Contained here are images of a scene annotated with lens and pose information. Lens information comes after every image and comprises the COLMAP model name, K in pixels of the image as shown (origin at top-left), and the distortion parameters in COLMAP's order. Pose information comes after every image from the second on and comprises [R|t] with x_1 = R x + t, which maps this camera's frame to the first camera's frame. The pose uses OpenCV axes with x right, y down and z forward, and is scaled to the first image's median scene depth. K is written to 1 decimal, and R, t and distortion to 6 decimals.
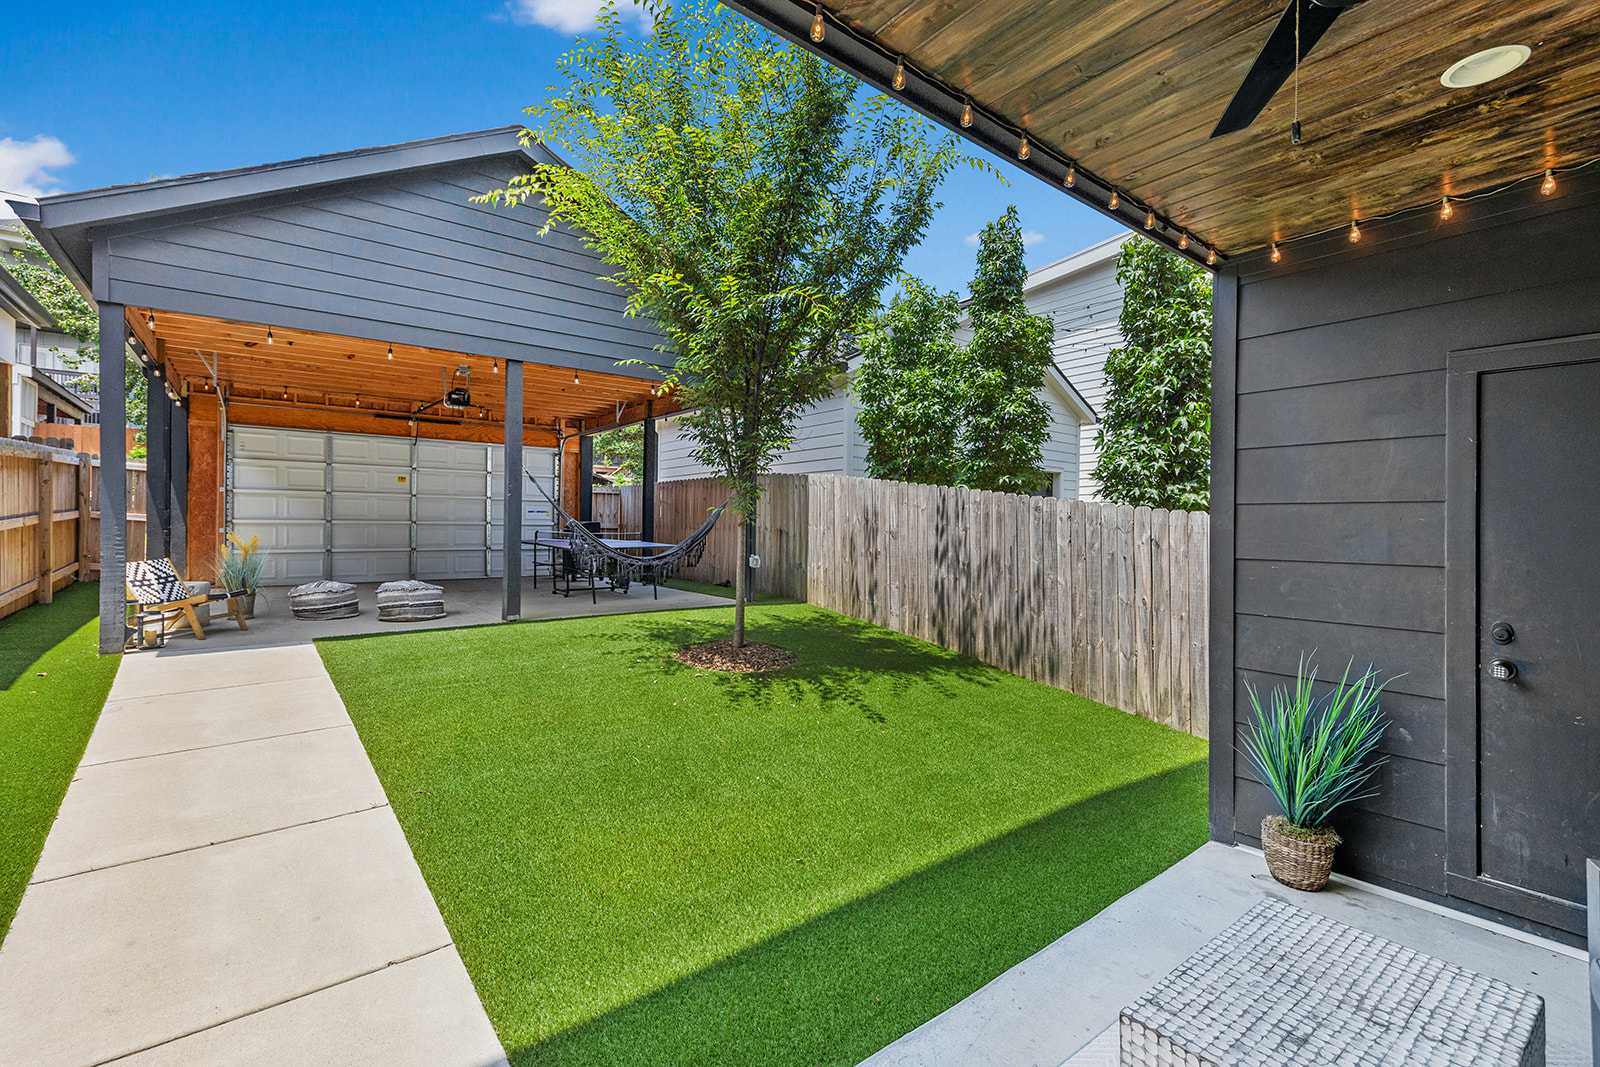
lens RADIAL K [[707.7, 0, 793.3], [0, 707.7, 530.1], [0, 0, 1]] dist [0.000601, -0.000034]
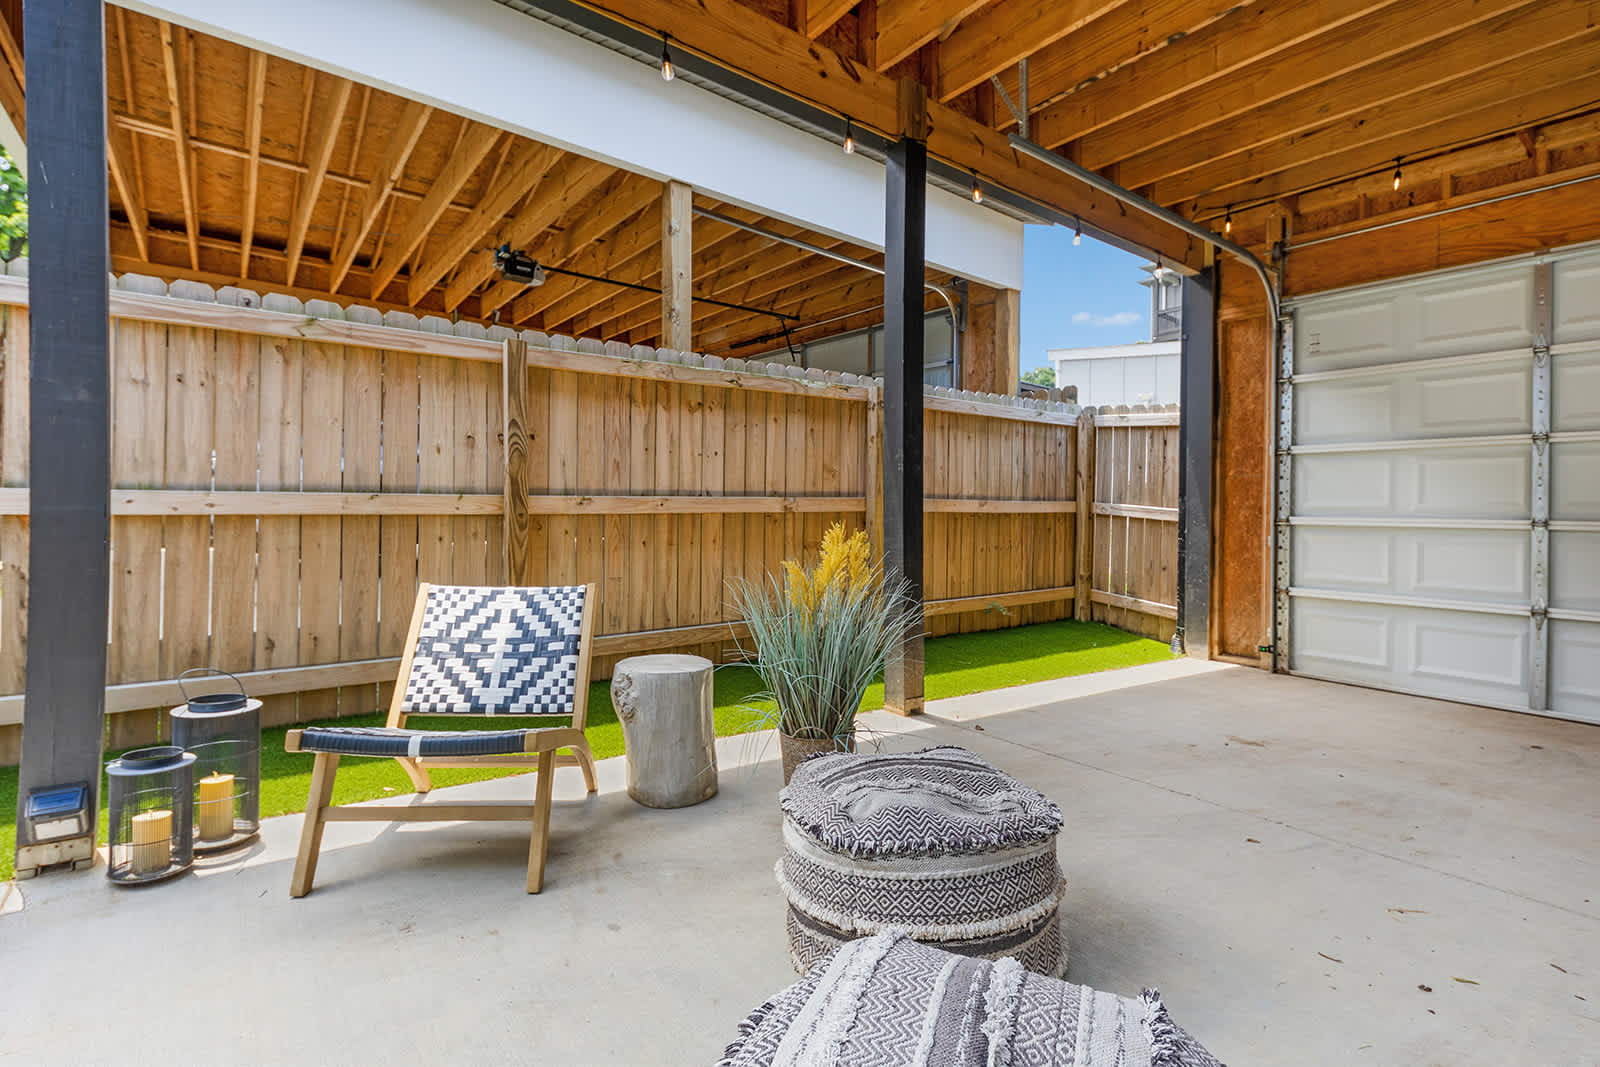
lens RADIAL K [[788.5, 0, 800.6], [0, 788.5, 523.2], [0, 0, 1]] dist [-0.000650, 0.000016]
pose [[-0.063357, 0.004341, -0.997981, -0.321420], [-0.035412, 0.999351, 0.006595, -0.004839], [0.997362, 0.035758, -0.063162, 0.810452]]
